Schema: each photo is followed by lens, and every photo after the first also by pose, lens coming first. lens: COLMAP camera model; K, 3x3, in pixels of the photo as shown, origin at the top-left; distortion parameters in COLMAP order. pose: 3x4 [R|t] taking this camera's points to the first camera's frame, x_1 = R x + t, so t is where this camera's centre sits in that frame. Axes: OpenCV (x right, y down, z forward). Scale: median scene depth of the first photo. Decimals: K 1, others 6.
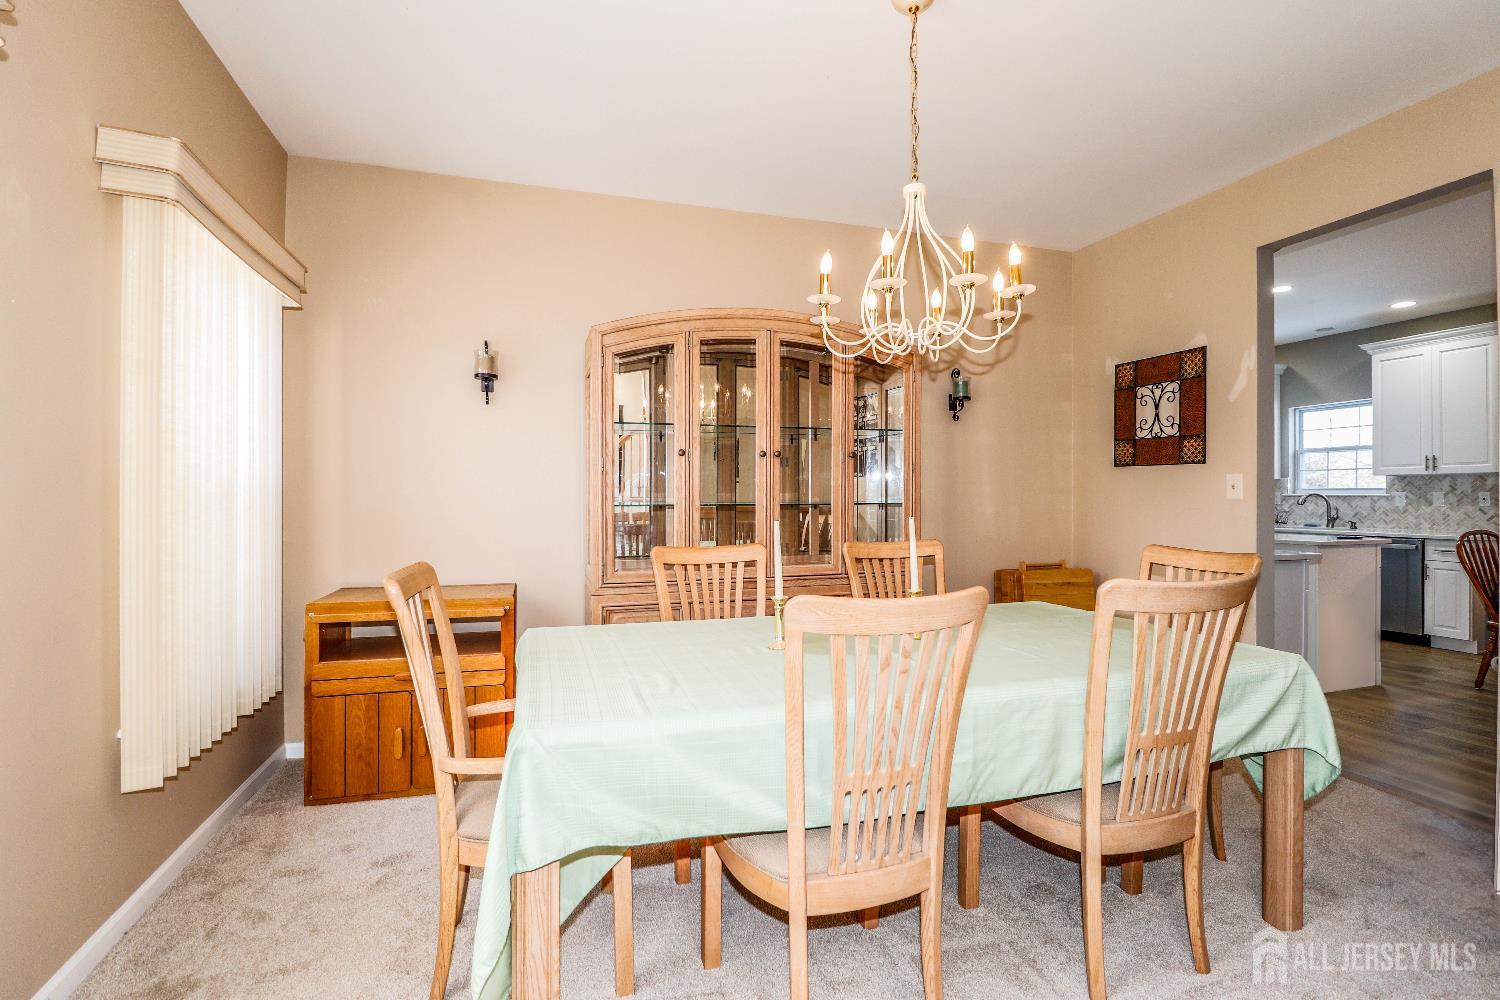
lens RADIAL K [[709.3, 0, 747.8], [0, 709.3, 492.8], [0, 0, 1]] dist [-0.025255, -0.000931]
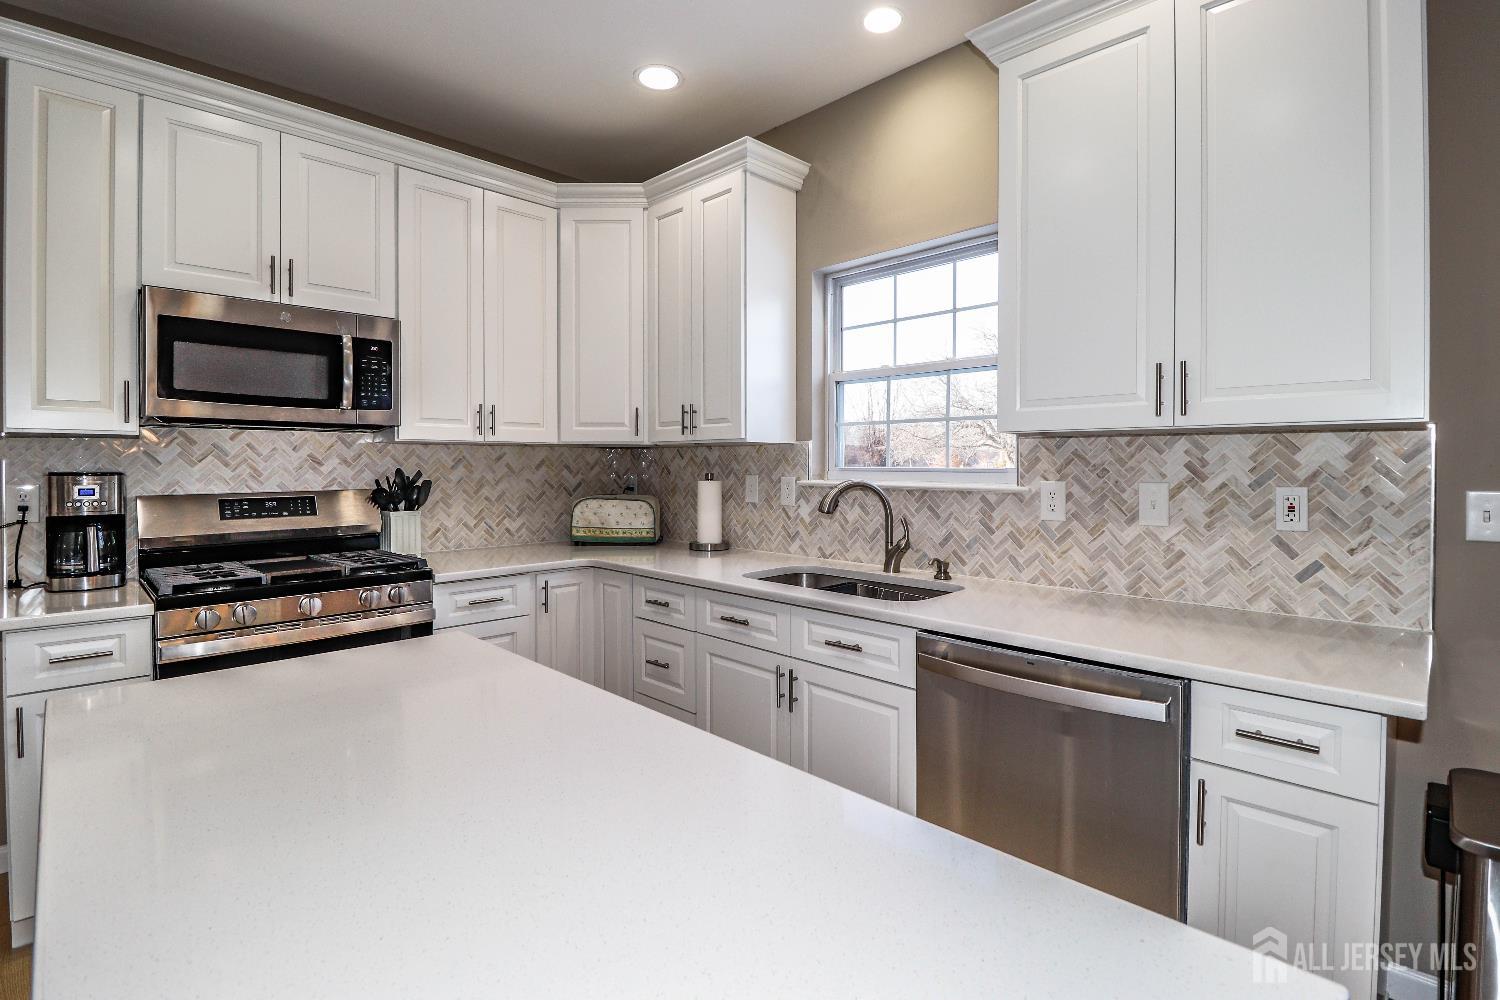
lens RADIAL K [[709.3, 0, 752.0], [0, 709.3, 489.3], [0, 0, 1]] dist [-0.025255, -0.000931]
pose [[0.882470, -0.017209, 0.470054, 0.637450], [0.000404, 0.999358, 0.035830, -0.009951], [-0.470369, -0.031429, 0.881910, 0.754685]]
